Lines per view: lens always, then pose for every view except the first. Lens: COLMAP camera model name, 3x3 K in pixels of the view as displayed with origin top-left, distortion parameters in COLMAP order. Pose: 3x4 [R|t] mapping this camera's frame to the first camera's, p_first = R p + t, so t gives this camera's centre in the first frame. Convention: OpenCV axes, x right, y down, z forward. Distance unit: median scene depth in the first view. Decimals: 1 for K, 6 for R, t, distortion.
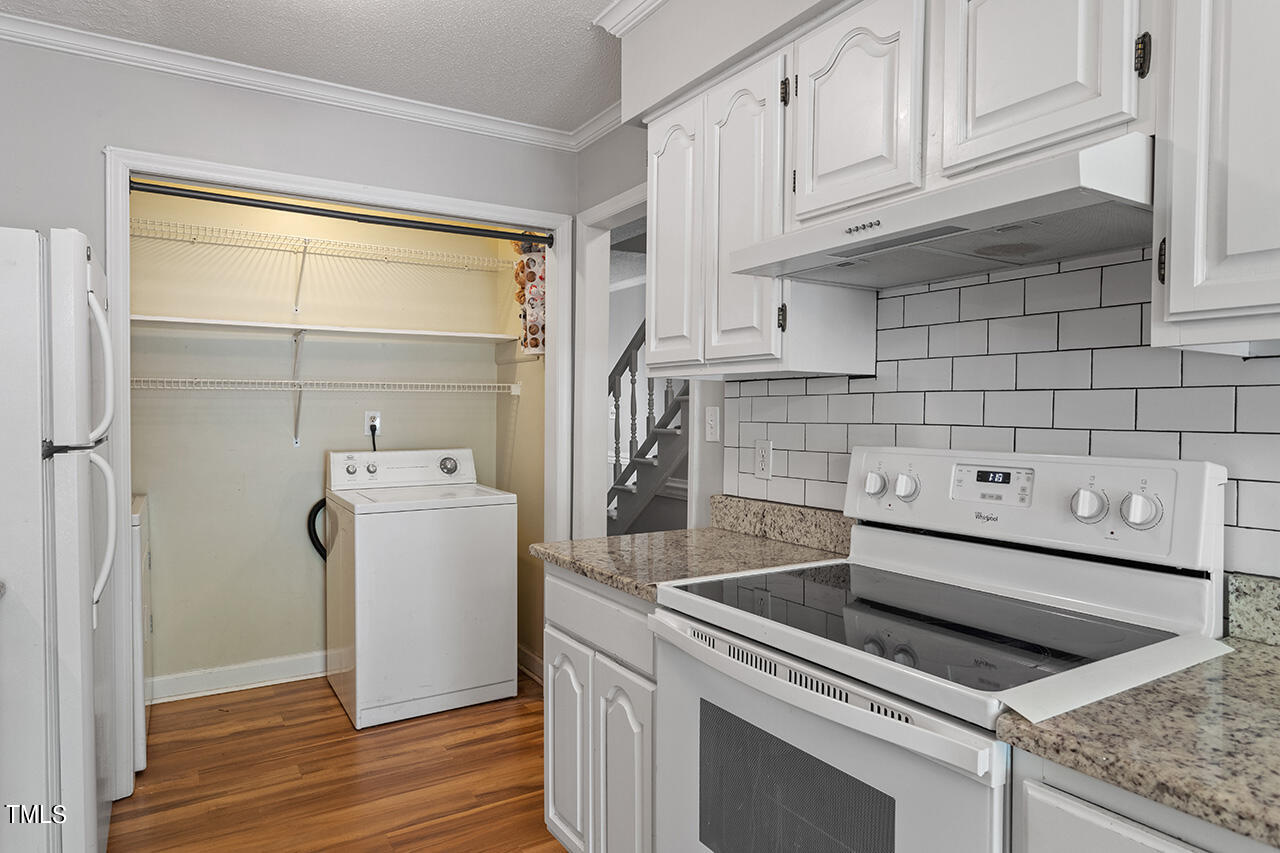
lens RADIAL K [[773.9, 0, 639.2], [0, 773.9, 421.2], [0, 0, 1]] dist [-0.004235, 0.003685]
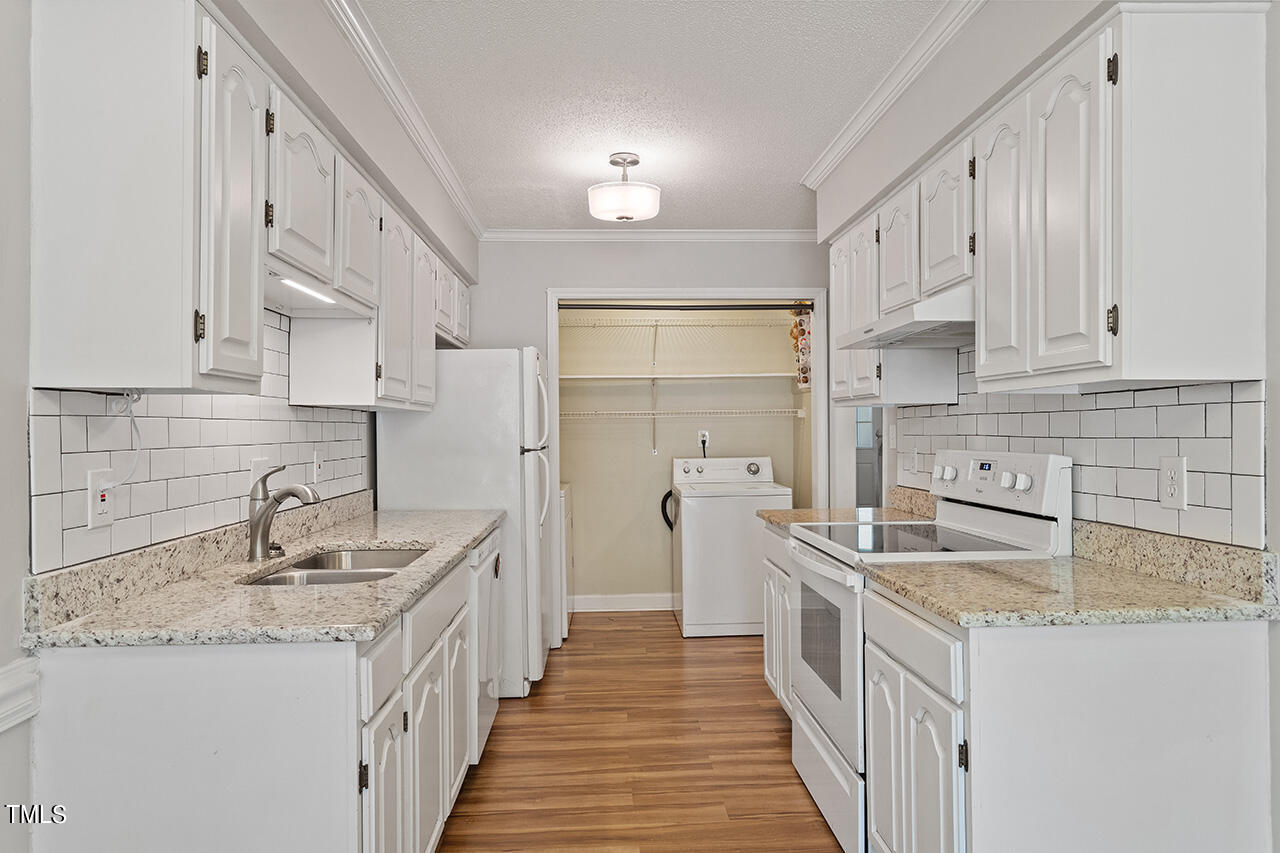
lens RADIAL K [[773.9, 0, 639.2], [0, 773.9, 421.2], [0, 0, 1]] dist [-0.004235, 0.003685]
pose [[0.876787, -0.016543, -0.480594, 0.343199], [0.005277, 0.999679, -0.024784, 0.006990], [0.480850, 0.019195, 0.876593, -0.452029]]
